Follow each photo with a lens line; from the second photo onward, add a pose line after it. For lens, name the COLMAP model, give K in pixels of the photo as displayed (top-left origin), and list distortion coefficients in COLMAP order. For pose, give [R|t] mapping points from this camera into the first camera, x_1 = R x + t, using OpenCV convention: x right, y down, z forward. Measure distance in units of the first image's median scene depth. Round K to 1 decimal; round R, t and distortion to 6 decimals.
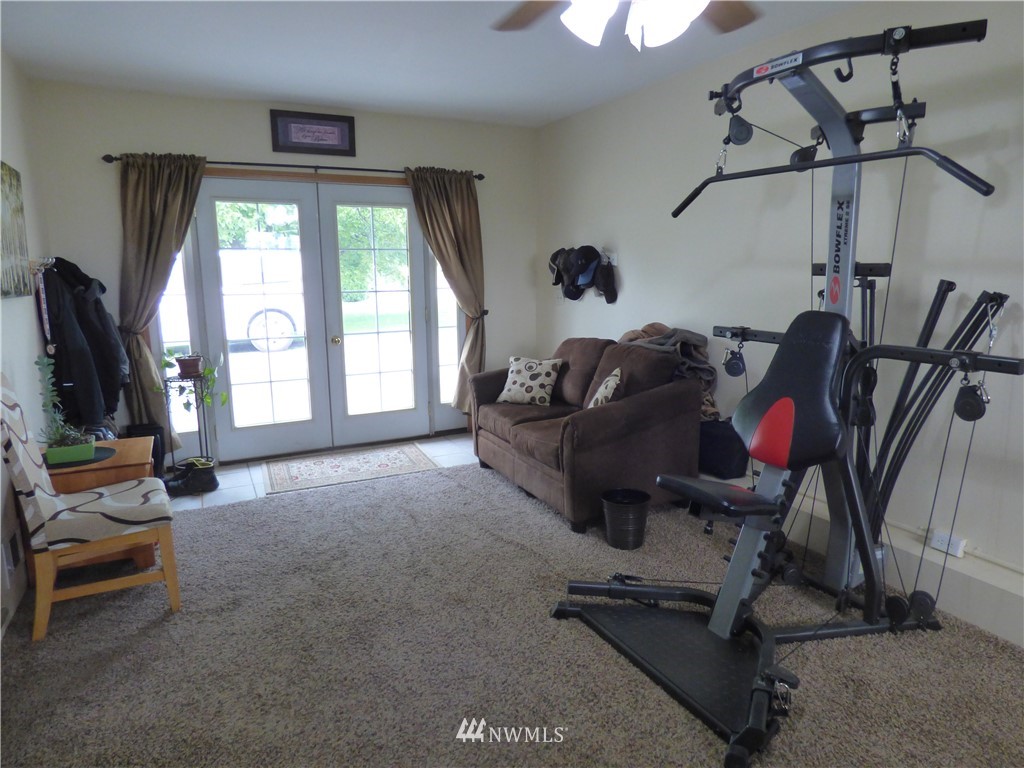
lens RADIAL K [[630.2, 0, 512.0], [0, 630.2, 384.0], [0, 0, 1]] dist [-0.004098, -0.001740]
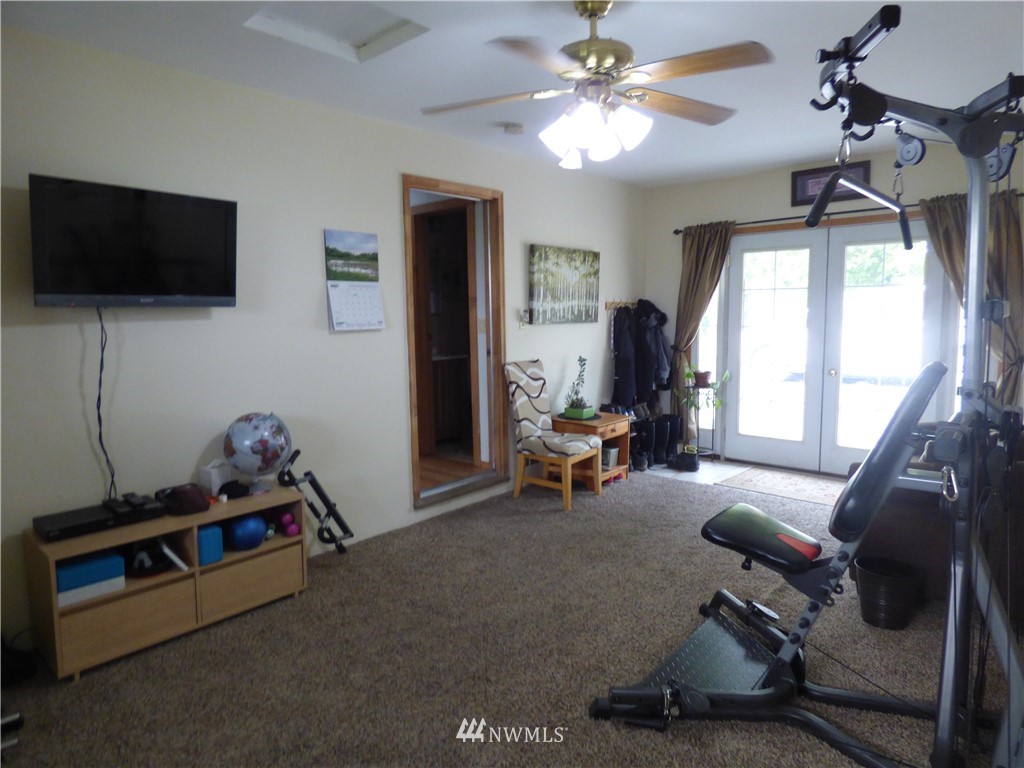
lens RADIAL K [[630.2, 0, 512.0], [0, 630.2, 384.0], [0, 0, 1]] dist [-0.004098, -0.001740]
pose [[0.361157, 0.112917, -0.925643, 0.593575], [-0.158504, 0.985630, 0.058391, -0.030452], [0.918935, 0.125630, 0.373865, 0.129514]]
